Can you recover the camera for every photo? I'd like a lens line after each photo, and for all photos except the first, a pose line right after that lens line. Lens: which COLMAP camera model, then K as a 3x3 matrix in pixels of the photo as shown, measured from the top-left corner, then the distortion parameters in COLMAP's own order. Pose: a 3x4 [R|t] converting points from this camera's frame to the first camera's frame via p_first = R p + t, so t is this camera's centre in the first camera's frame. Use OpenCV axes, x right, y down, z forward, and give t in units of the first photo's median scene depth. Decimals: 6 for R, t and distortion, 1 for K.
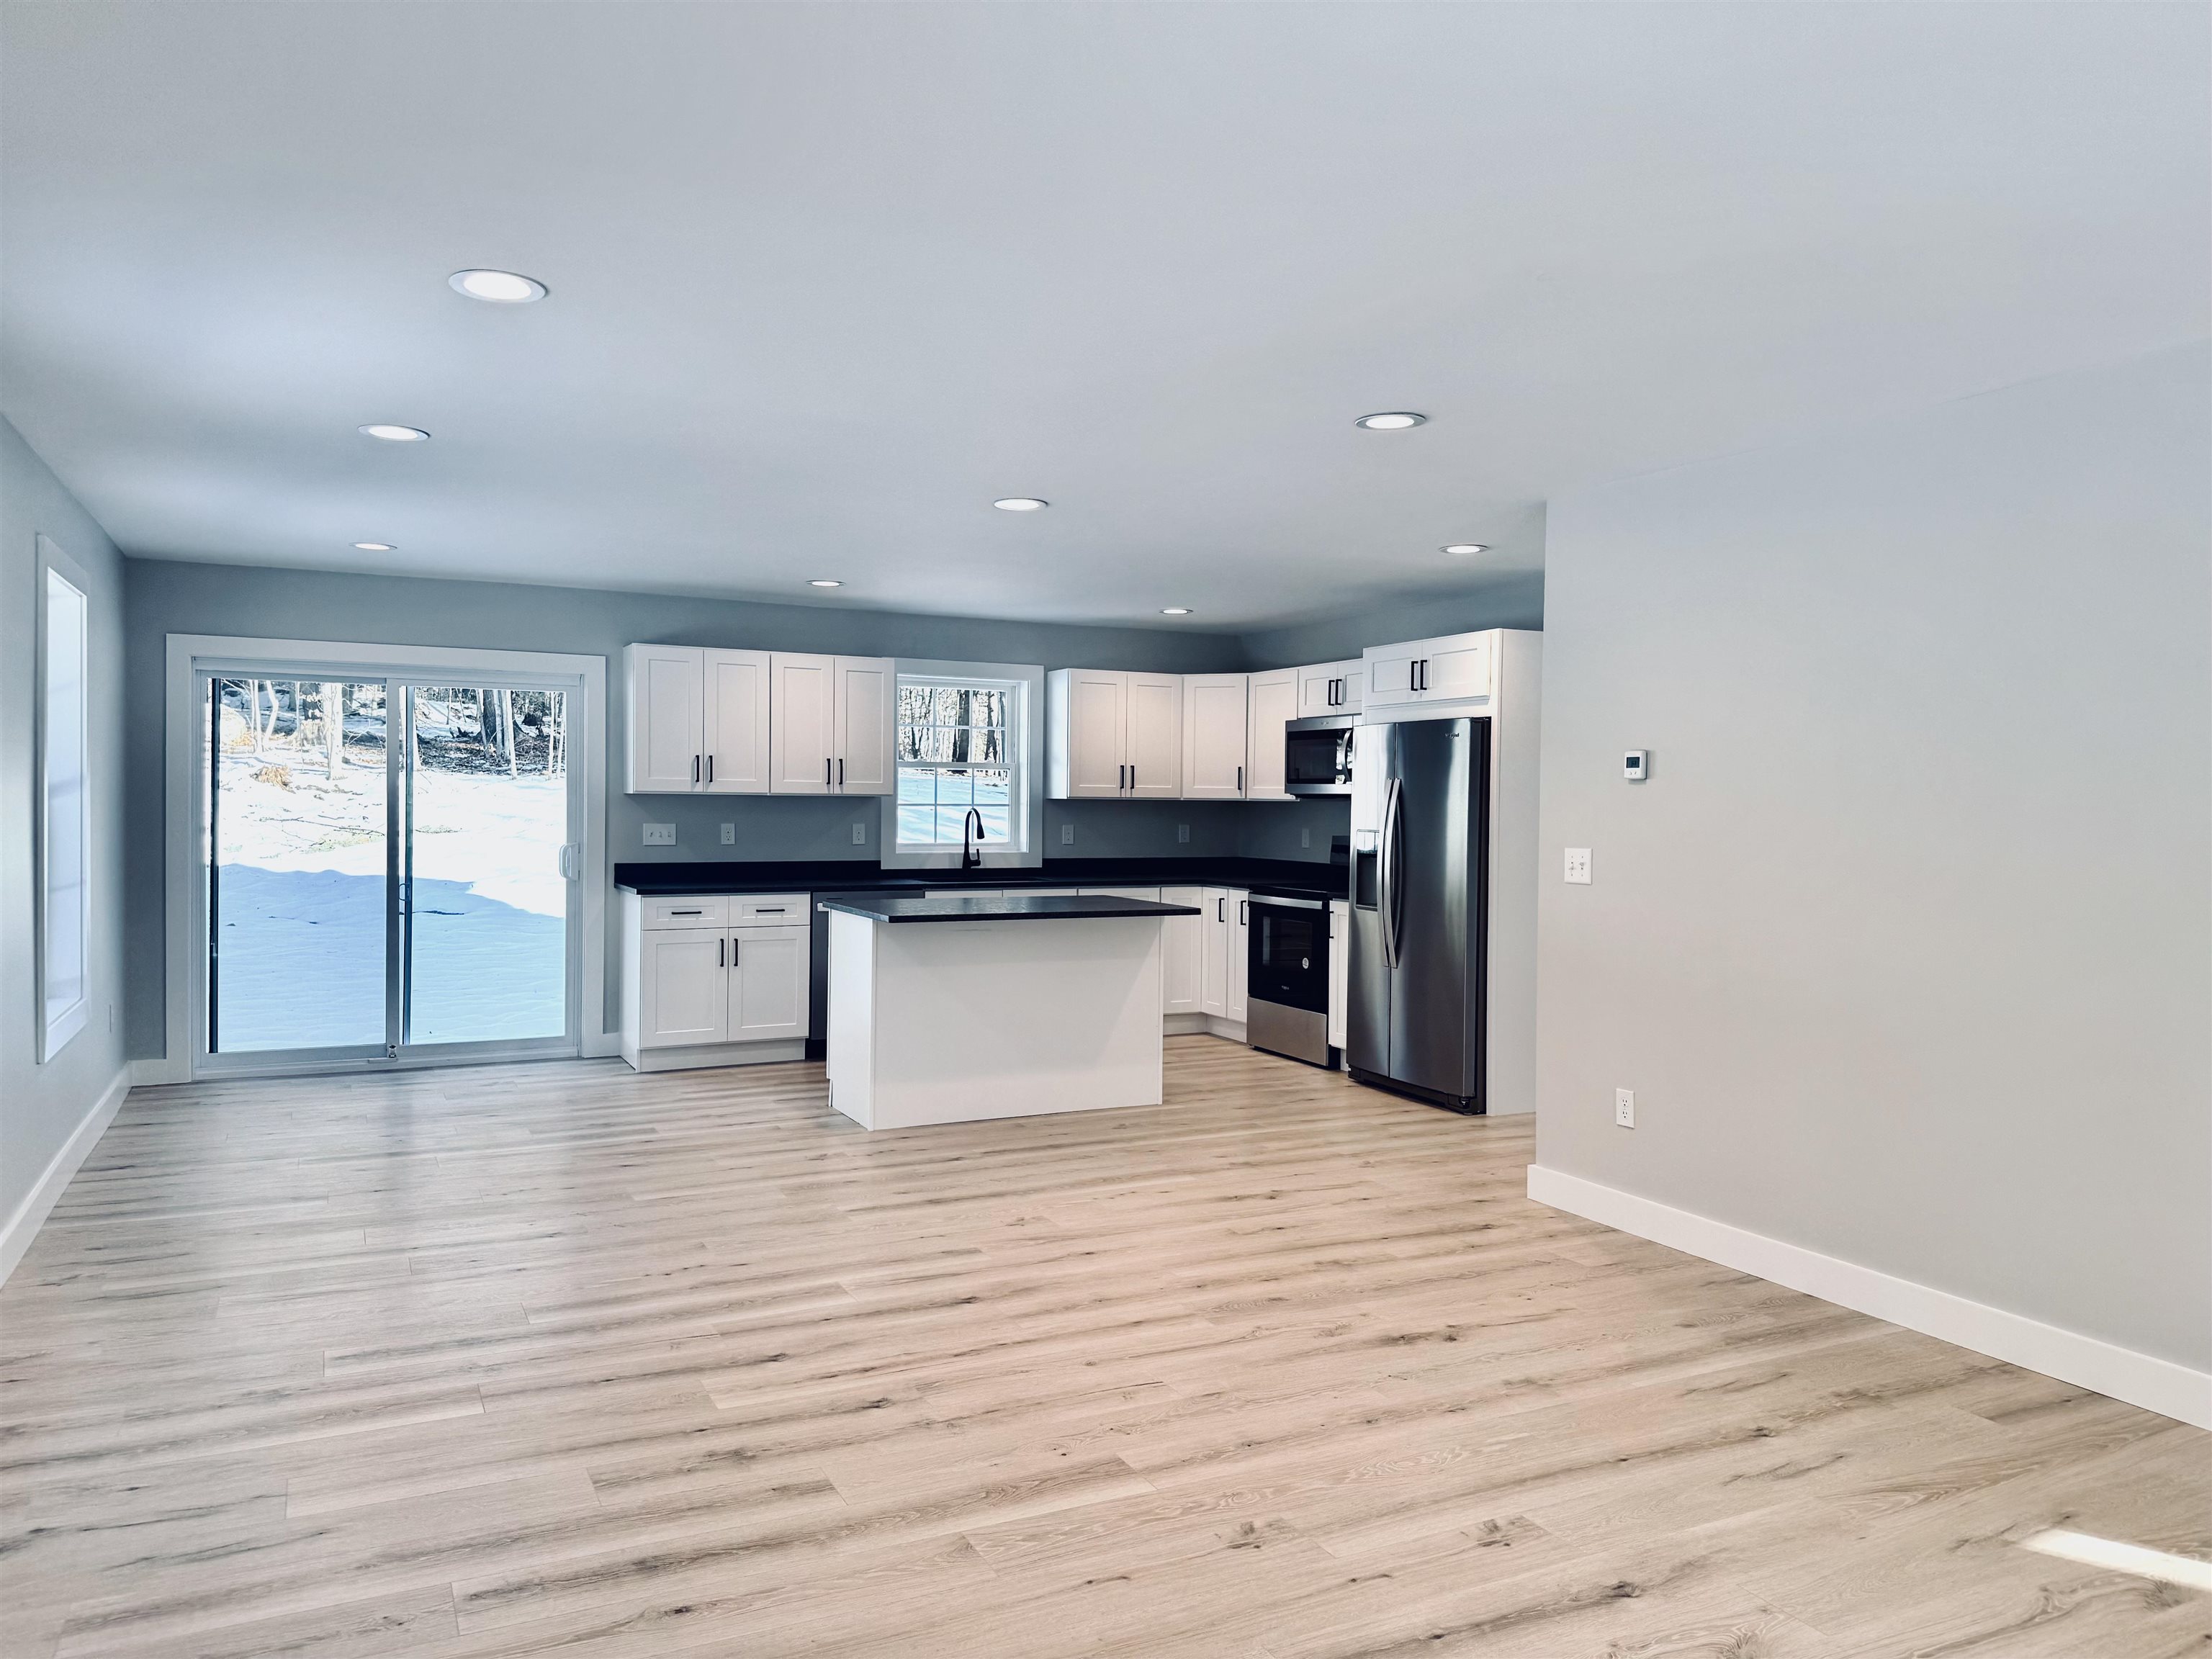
lens RADIAL K [[1567.7, 0, 1103.2], [0, 1567.7, 823.5], [0, 0, 1]] dist [-0.003150, 0.000625]
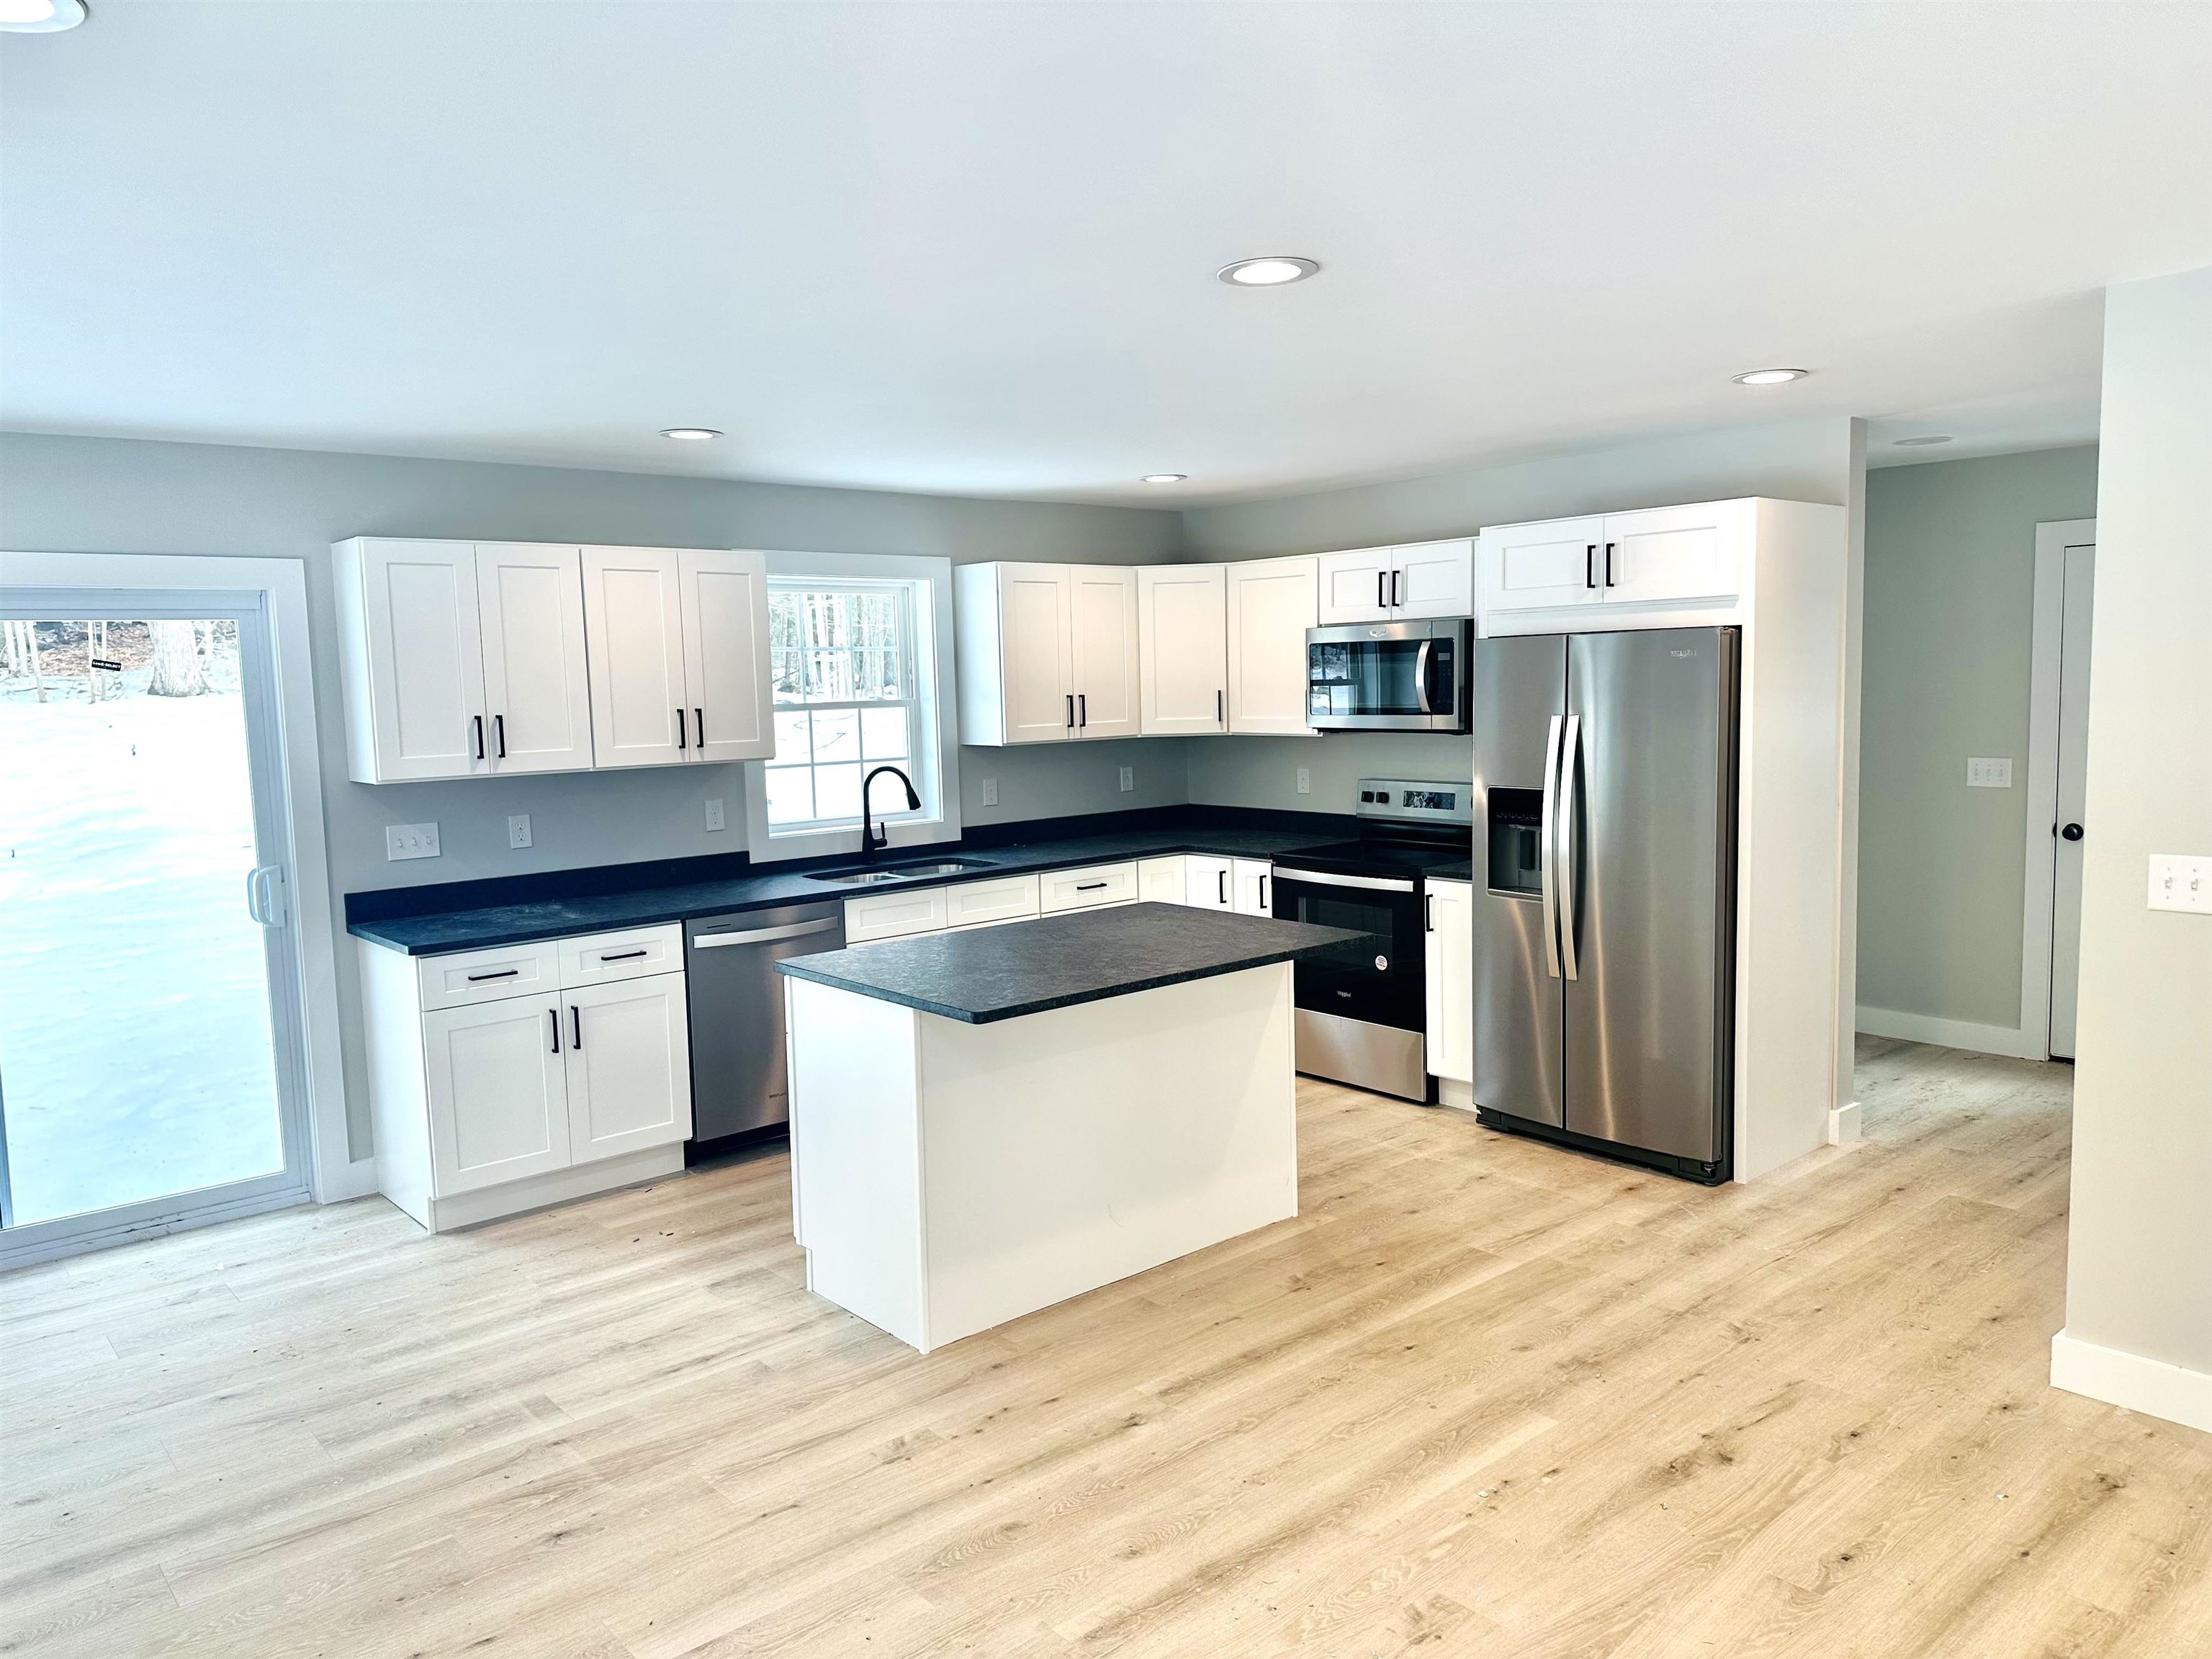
lens RADIAL K [[1520.2, 0, 1106.5], [0, 1520.2, 839.0], [0, 0, 1]] dist [-0.023736, -0.006983]
pose [[0.966923, -0.063230, 0.247106, -0.166711], [0.040592, 0.994586, 0.095660, -0.041731], [-0.251816, -0.082466, 0.964255, 0.348625]]
